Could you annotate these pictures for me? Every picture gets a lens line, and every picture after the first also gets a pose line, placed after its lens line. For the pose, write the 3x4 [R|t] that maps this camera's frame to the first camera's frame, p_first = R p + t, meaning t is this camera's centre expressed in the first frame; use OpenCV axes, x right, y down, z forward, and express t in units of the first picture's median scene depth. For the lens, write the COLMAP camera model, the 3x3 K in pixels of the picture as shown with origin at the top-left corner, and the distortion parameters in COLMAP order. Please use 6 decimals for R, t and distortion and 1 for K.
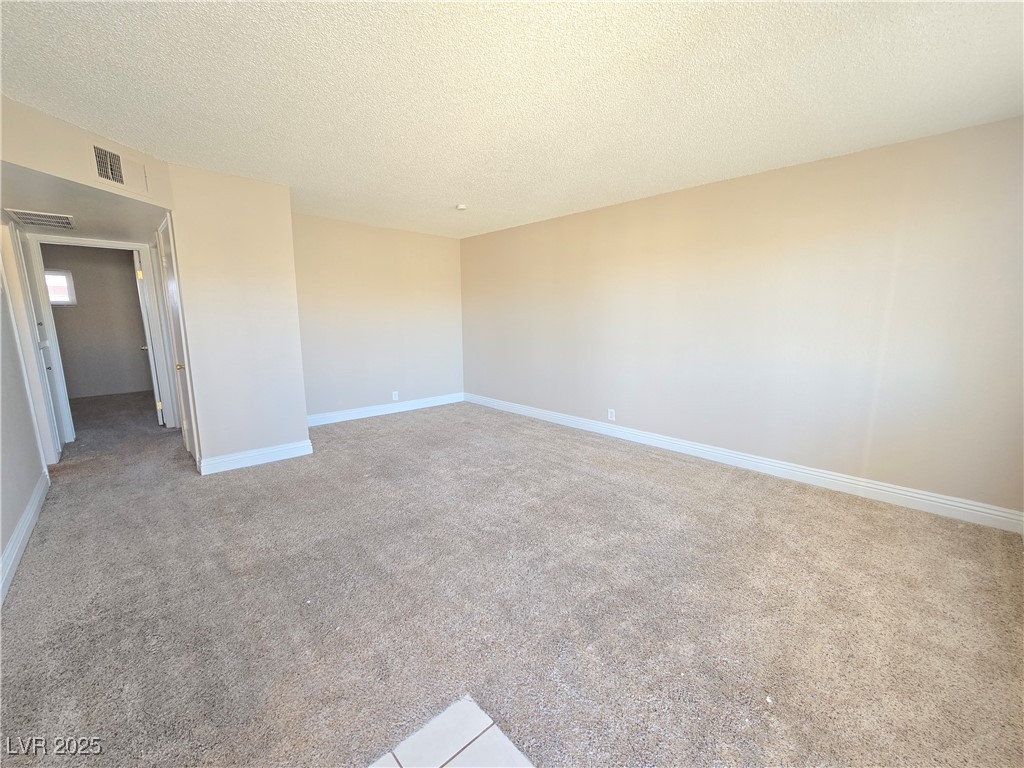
lens RADIAL K [[416.9, 0, 507.8], [0, 416.9, 388.0], [0, 0, 1]] dist [-0.003477, -0.000250]
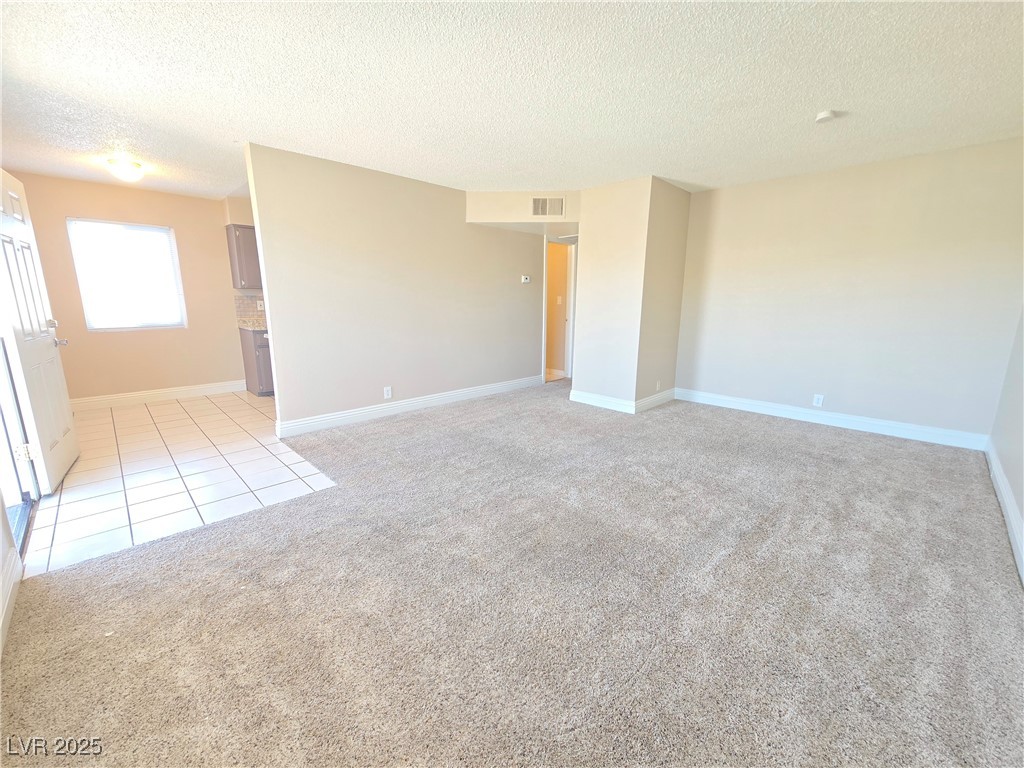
lens RADIAL K [[416.9, 0, 511.5], [0, 416.9, 384.9], [0, 0, 1]] dist [-0.003477, -0.000250]
pose [[0.037370, 0.195104, -0.980070, 0.596278], [-0.176183, 0.966679, 0.185720, -0.069927], [0.983648, 0.165732, 0.070499, 0.564562]]
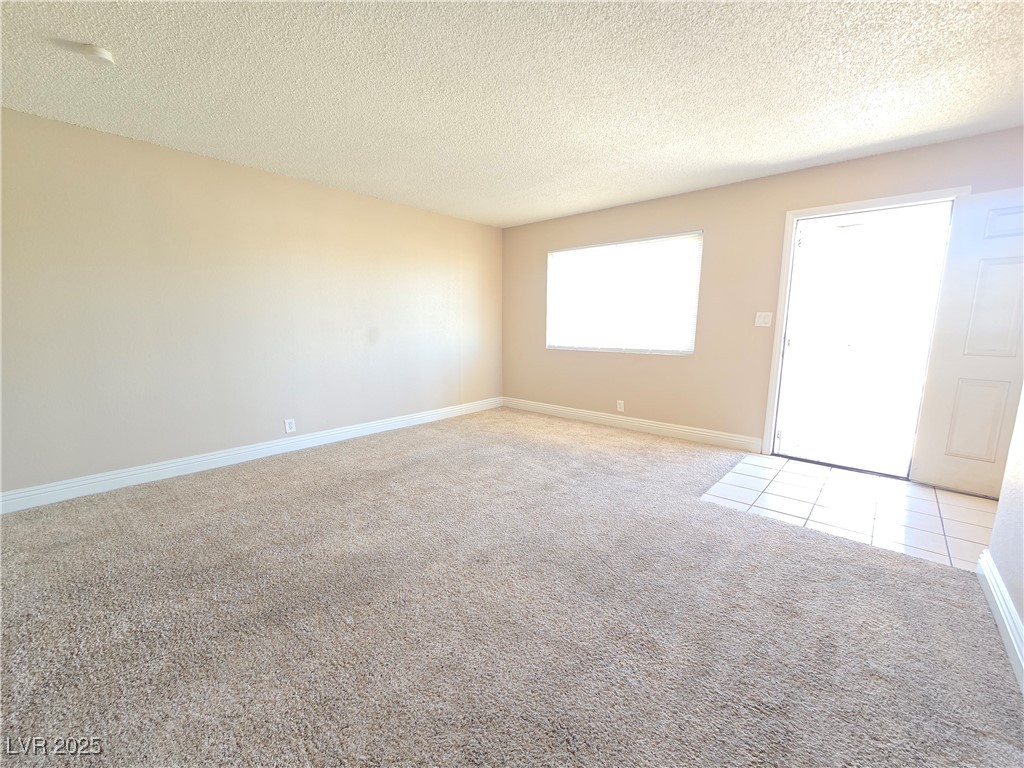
lens RADIAL K [[416.9, 0, 510.4], [0, 416.9, 385.2], [0, 0, 1]] dist [-0.003477, -0.000250]
pose [[-0.080960, -0.151756, 0.985097, -0.657028], [0.168887, 0.971961, 0.163613, -0.084673], [-0.982305, 0.179616, -0.053060, 0.663136]]
